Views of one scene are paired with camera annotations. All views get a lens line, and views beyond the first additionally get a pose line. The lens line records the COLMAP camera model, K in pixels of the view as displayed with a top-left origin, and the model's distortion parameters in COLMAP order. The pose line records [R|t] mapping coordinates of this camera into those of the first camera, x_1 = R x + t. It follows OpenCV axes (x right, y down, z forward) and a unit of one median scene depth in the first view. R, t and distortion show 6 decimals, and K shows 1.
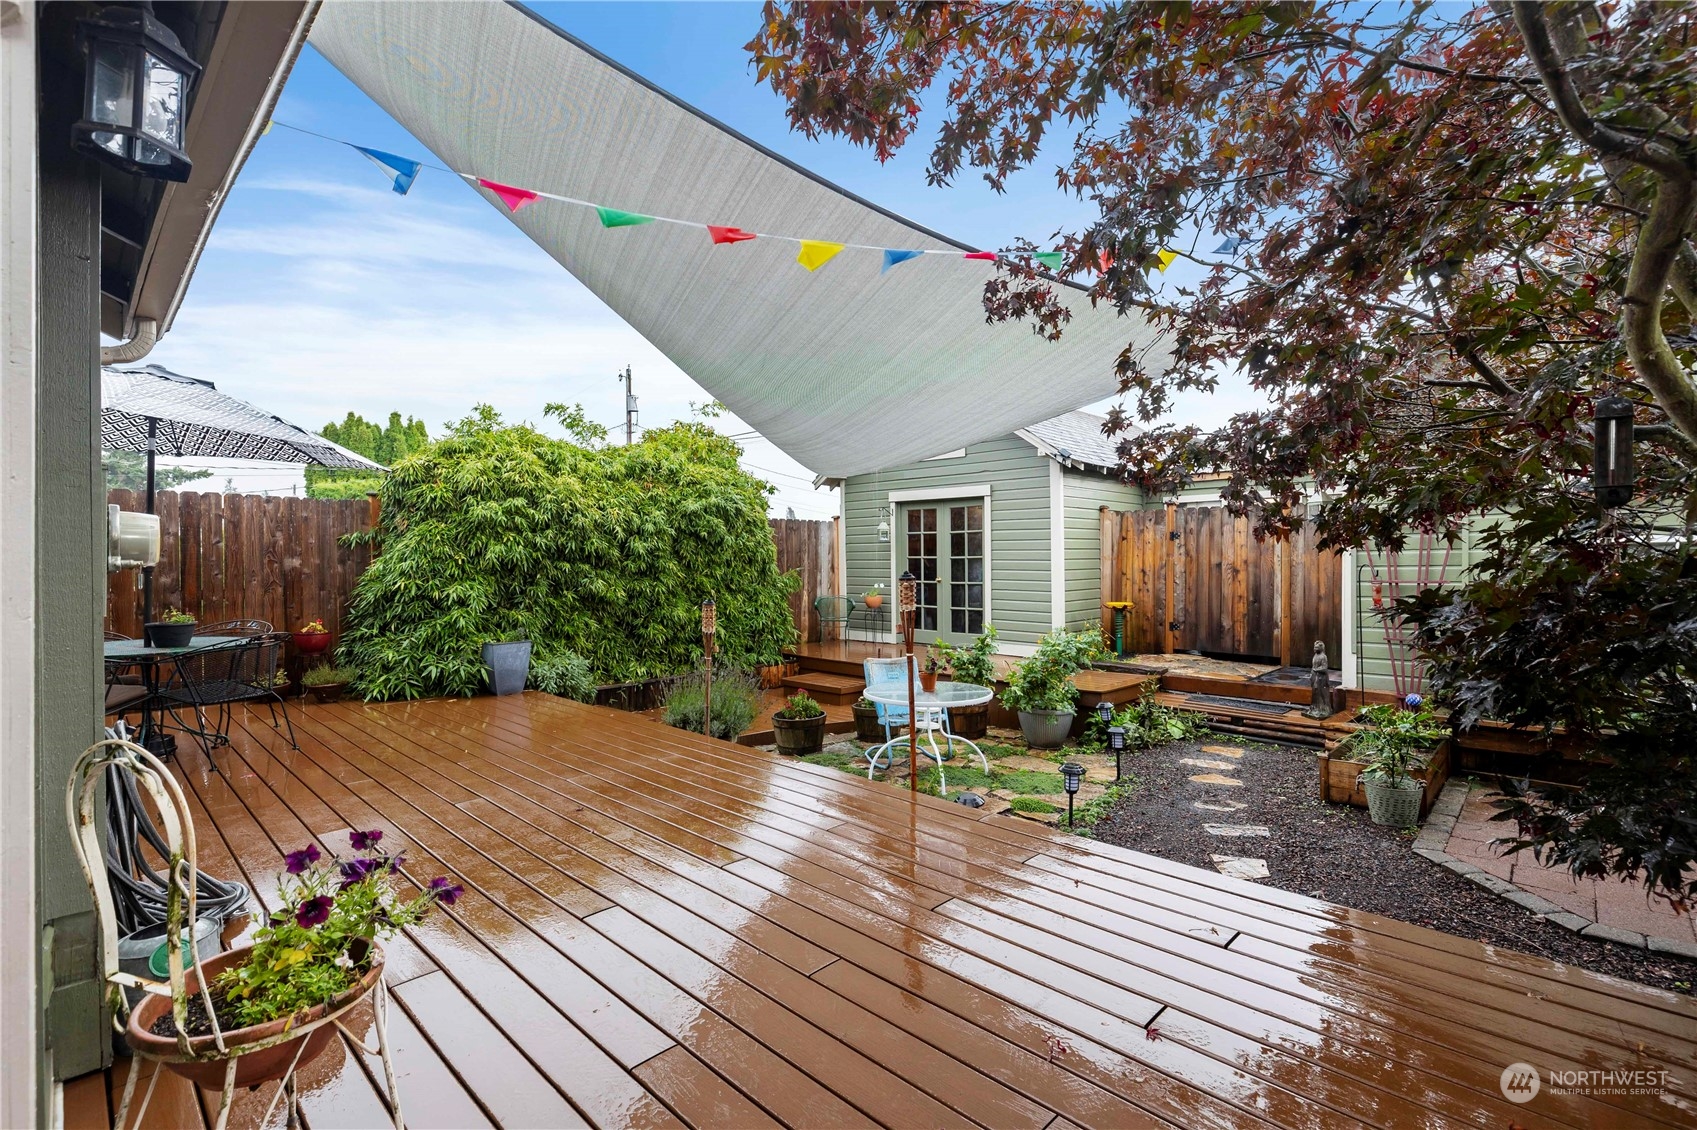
lens RADIAL K [[789.8, 0, 847.2], [0, 789.8, 560.1], [0, 0, 1]] dist [0.003601, -0.000241]
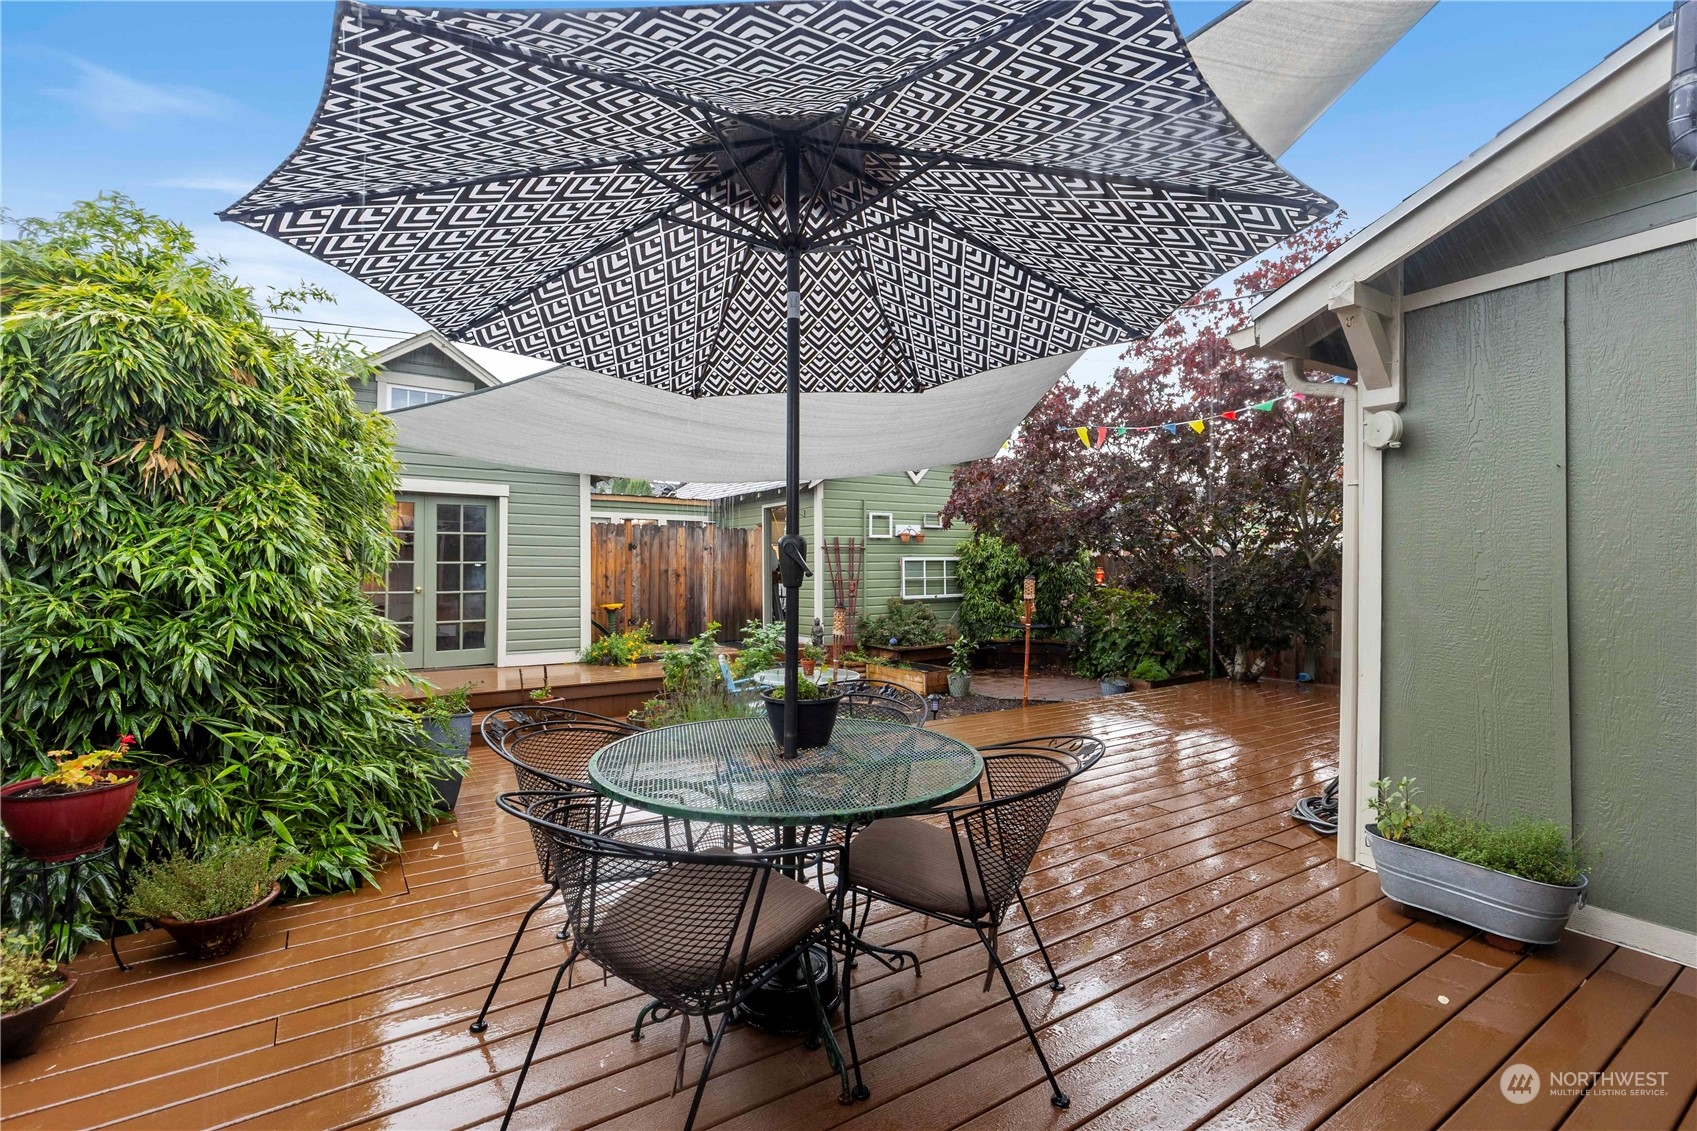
lens RADIAL K [[763.4, 0, 845.5], [0, 763.4, 558.9], [0, 0, 1]] dist [0.001522, -0.000039]
pose [[0.194104, 0.014069, 0.980880, -0.686988], [-0.004397, 0.999900, -0.013471, 0.002258], [-0.980971, -0.001698, 0.194147, 0.473667]]
